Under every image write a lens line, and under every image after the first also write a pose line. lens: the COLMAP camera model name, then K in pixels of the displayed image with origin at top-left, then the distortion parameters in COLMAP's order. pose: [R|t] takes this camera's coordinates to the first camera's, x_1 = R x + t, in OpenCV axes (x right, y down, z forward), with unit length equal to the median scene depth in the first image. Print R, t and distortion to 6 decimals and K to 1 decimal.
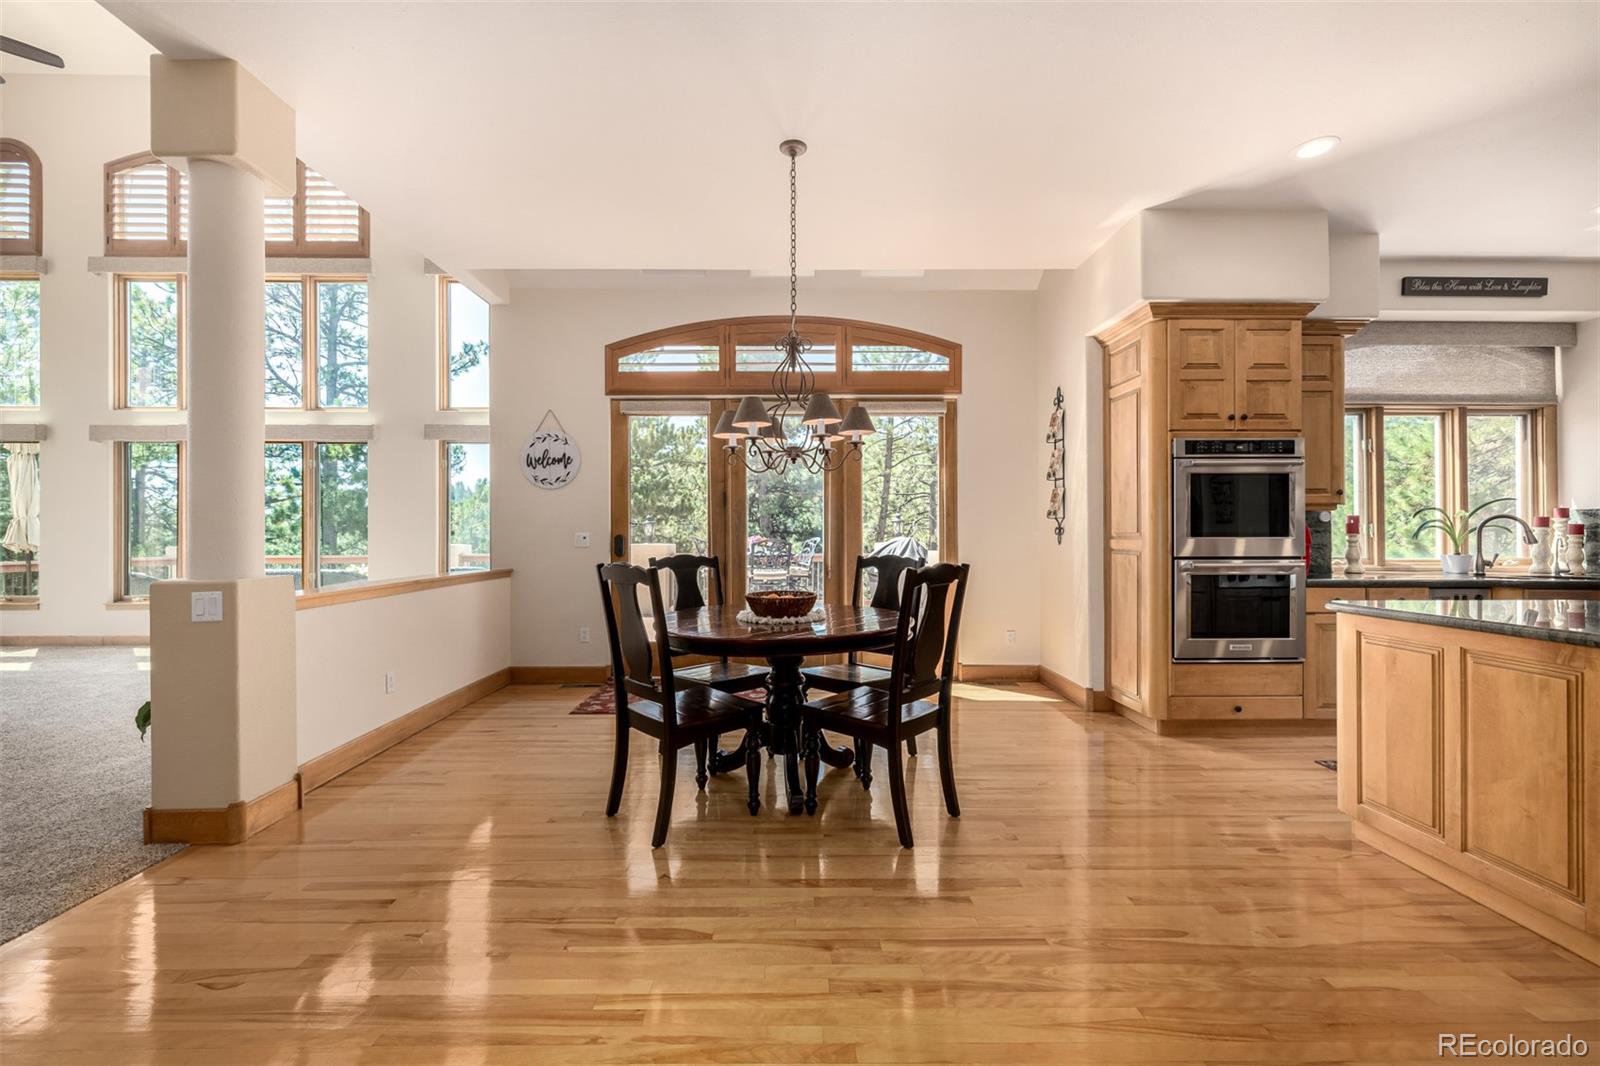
lens RADIAL K [[677.2, 0, 797.2], [0, 677.2, 531.0], [0, 0, 1]] dist [0.000366, 0.000210]
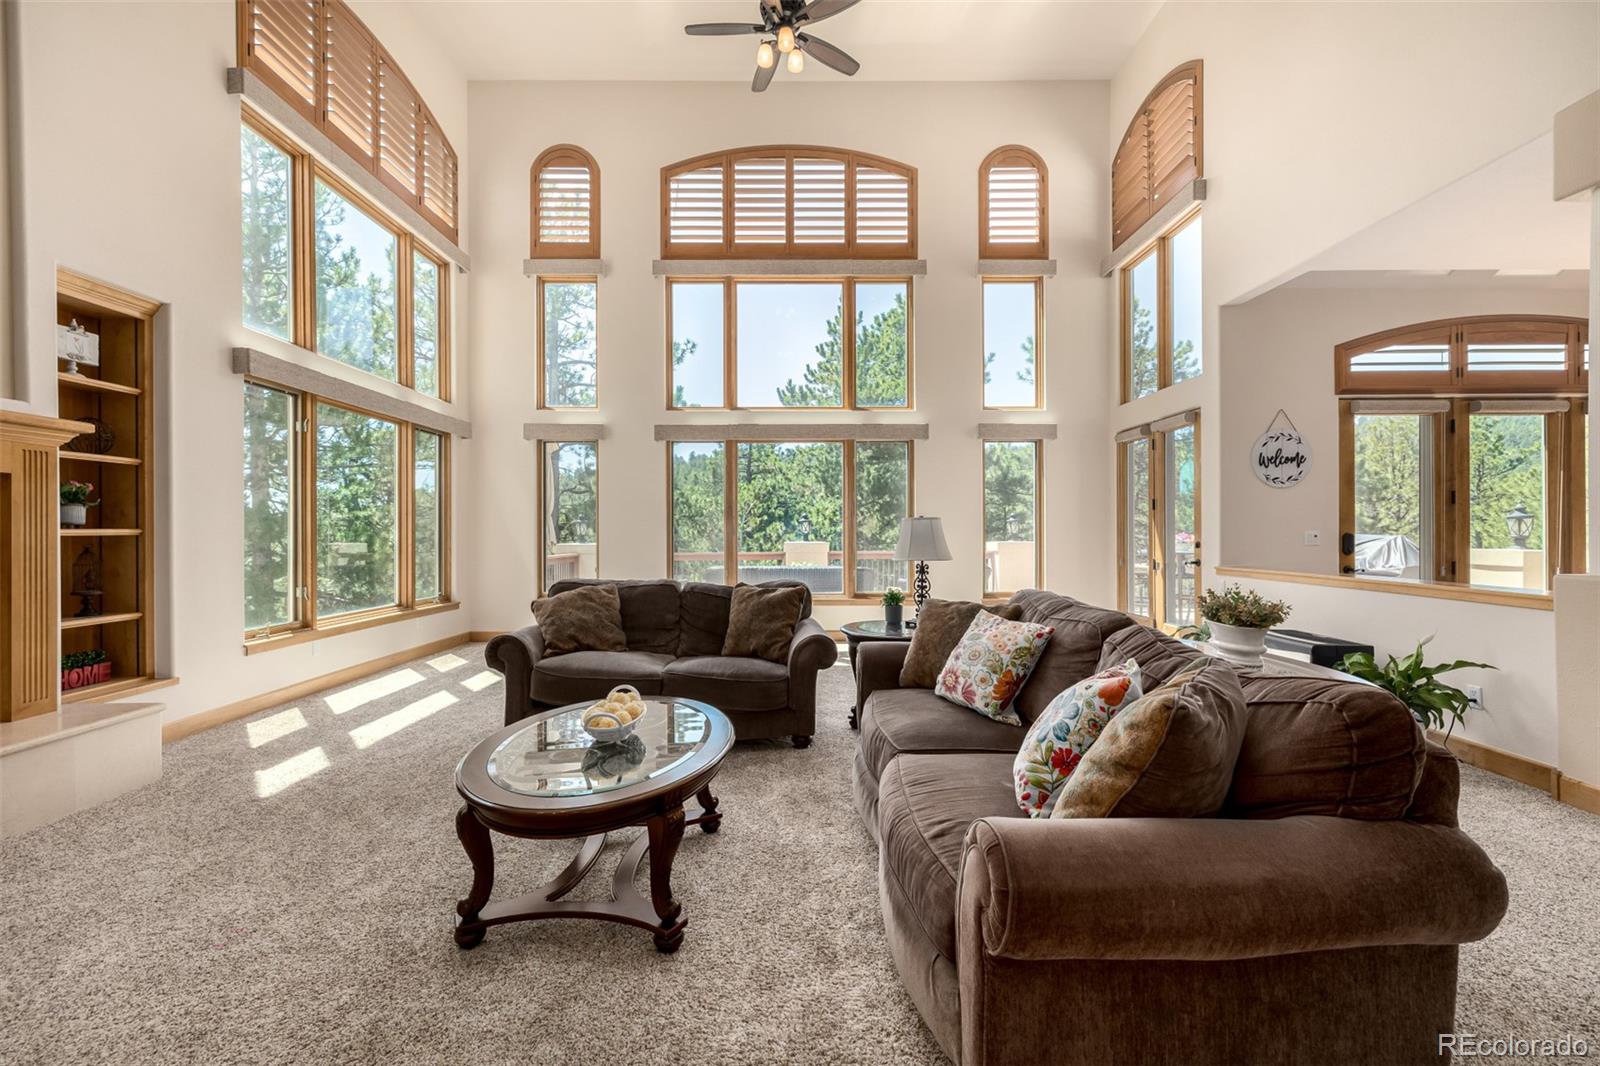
lens RADIAL K [[677.2, 0, 795.6], [0, 677.2, 534.7], [0, 0, 1]] dist [0.000366, 0.000210]
pose [[0.999846, 0.001938, -0.017416, -1.012111], [-0.001836, 0.999981, 0.005887, 0.003074], [0.017428, -0.005854, 0.999831, -0.021468]]
